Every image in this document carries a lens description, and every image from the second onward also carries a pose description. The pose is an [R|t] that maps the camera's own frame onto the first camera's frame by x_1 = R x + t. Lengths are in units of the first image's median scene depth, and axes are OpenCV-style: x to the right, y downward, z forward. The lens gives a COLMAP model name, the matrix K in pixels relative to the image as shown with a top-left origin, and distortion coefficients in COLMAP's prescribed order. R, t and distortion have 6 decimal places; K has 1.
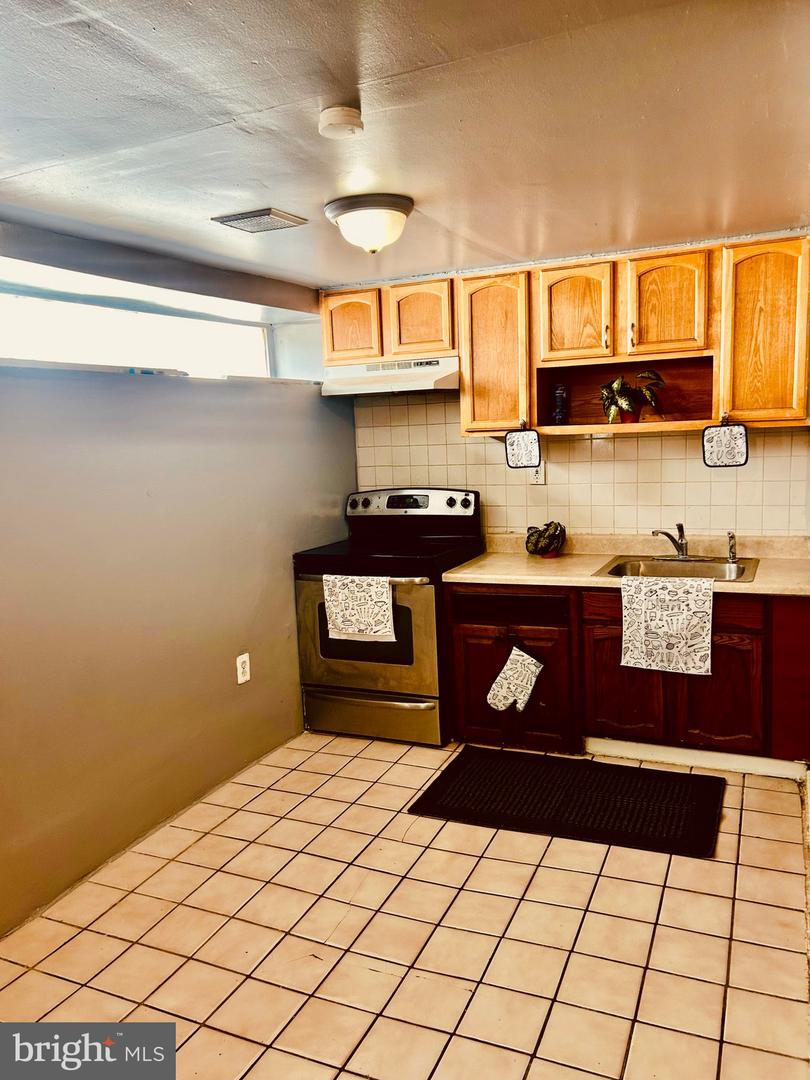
lens RADIAL K [[812.6, 0, 393.7], [0, 812.6, 543.7], [0, 0, 1]] dist [0.099577, -0.162465]
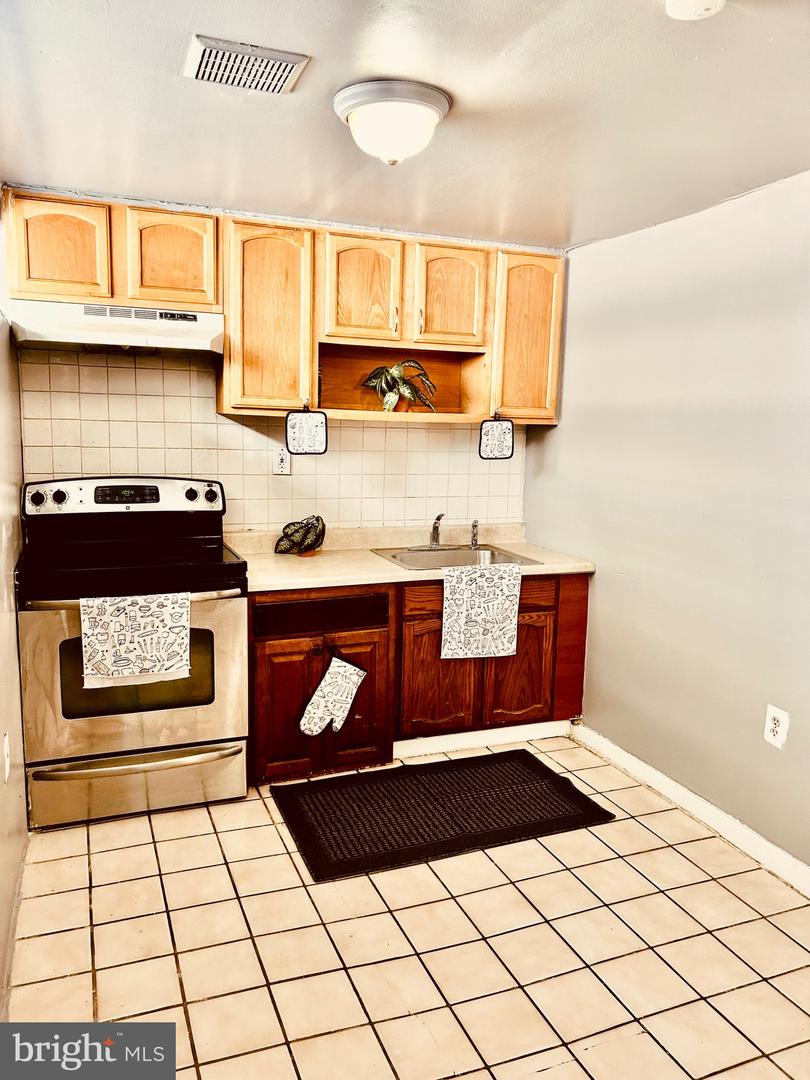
lens RADIAL K [[817.7, 0, 405.0], [0, 817.7, 540.0], [0, 0, 1]] dist [0.071083, -0.091188]
pose [[0.691386, -0.044479, 0.721115, -0.419645], [0.050622, 0.998632, 0.013061, -0.007415], [-0.720710, 0.027474, 0.692692, 0.327375]]
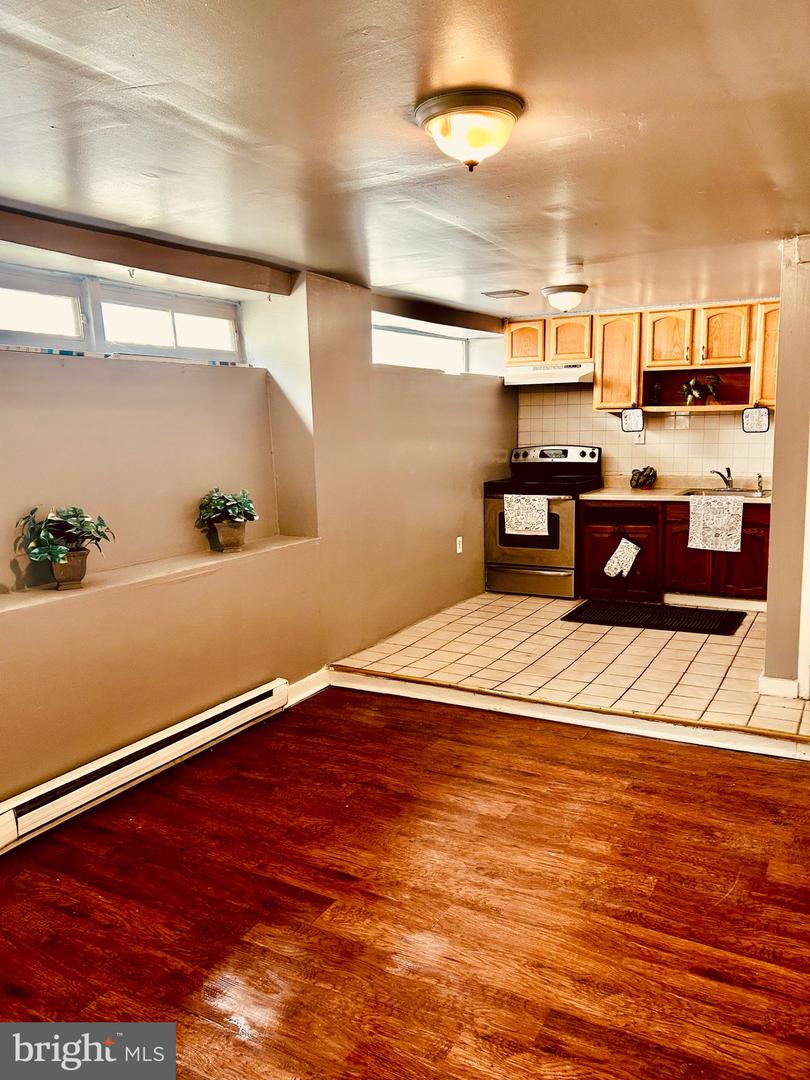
lens RADIAL K [[817.7, 0, 405.0], [0, 817.7, 540.0], [0, 0, 1]] dist [0.071083, -0.091188]
pose [[0.996505, 0.038660, -0.074046, -0.169046], [-0.038316, 0.999247, 0.006064, 0.135197], [0.074225, -0.003205, 0.997236, -0.698237]]
